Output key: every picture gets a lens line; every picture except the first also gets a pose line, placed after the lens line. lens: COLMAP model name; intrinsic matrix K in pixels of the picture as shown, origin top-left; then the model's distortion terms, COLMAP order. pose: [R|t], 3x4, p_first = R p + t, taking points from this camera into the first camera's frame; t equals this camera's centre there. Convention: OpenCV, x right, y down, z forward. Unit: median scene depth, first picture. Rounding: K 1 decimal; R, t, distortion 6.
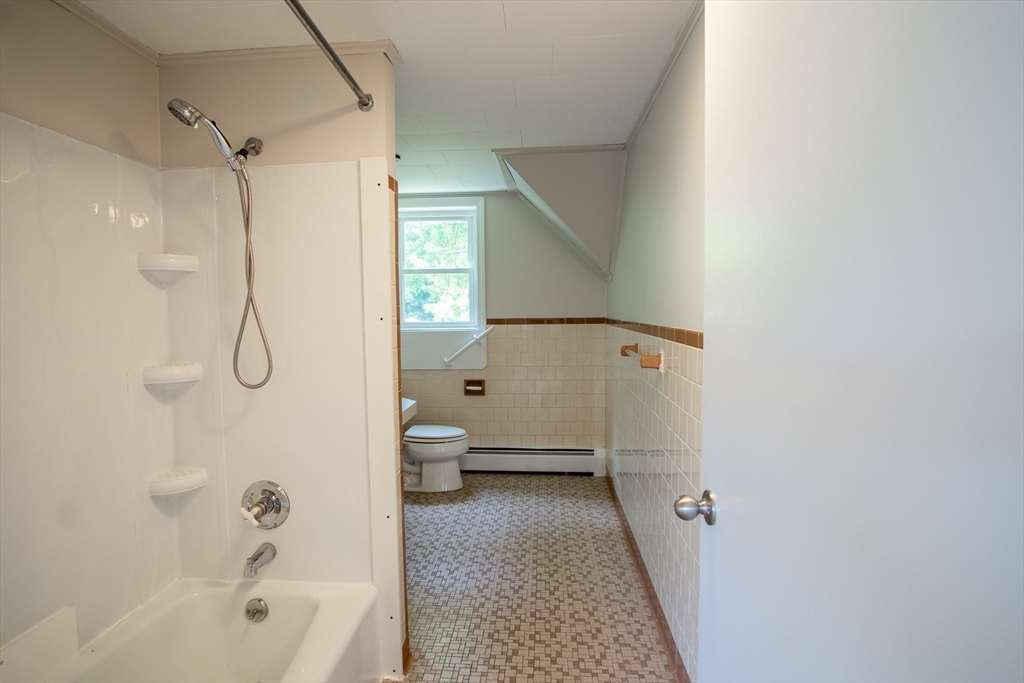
lens RADIAL K [[549.2, 0, 511.1], [0, 549.2, 342.9], [0, 0, 1]] dist [-0.034532, 0.008238]
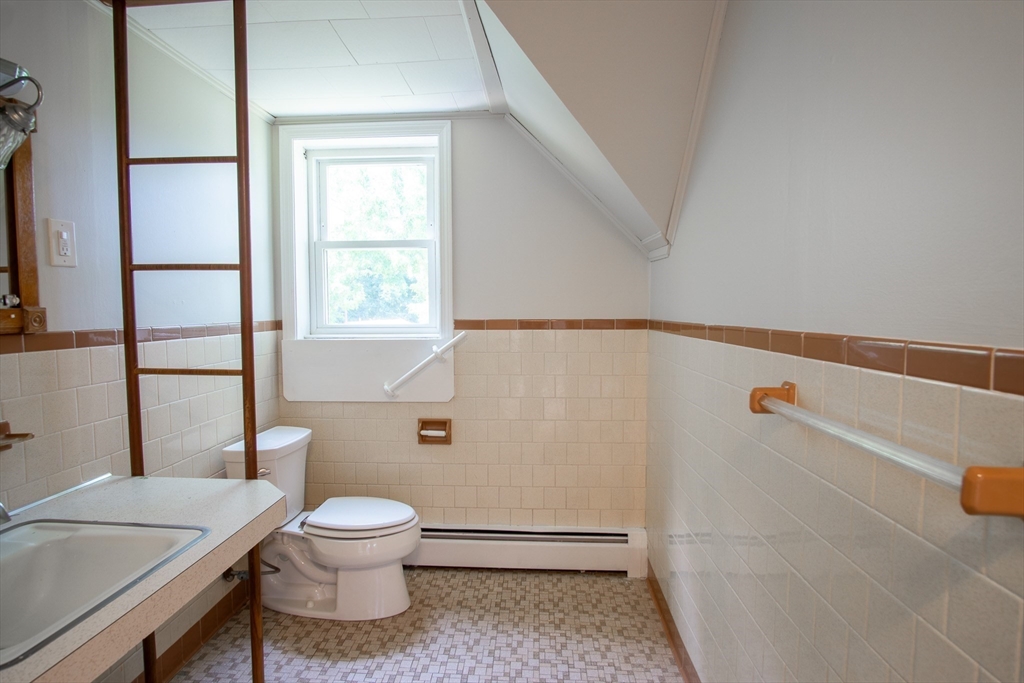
lens RADIAL K [[549.2, 0, 511.2], [0, 549.2, 342.3], [0, 0, 1]] dist [-0.034532, 0.008238]
pose [[0.999916, 0.003696, 0.012444, 0.011693], [-0.003649, 0.999986, -0.003822, -0.017290], [-0.012458, 0.003776, 0.999915, 0.388275]]
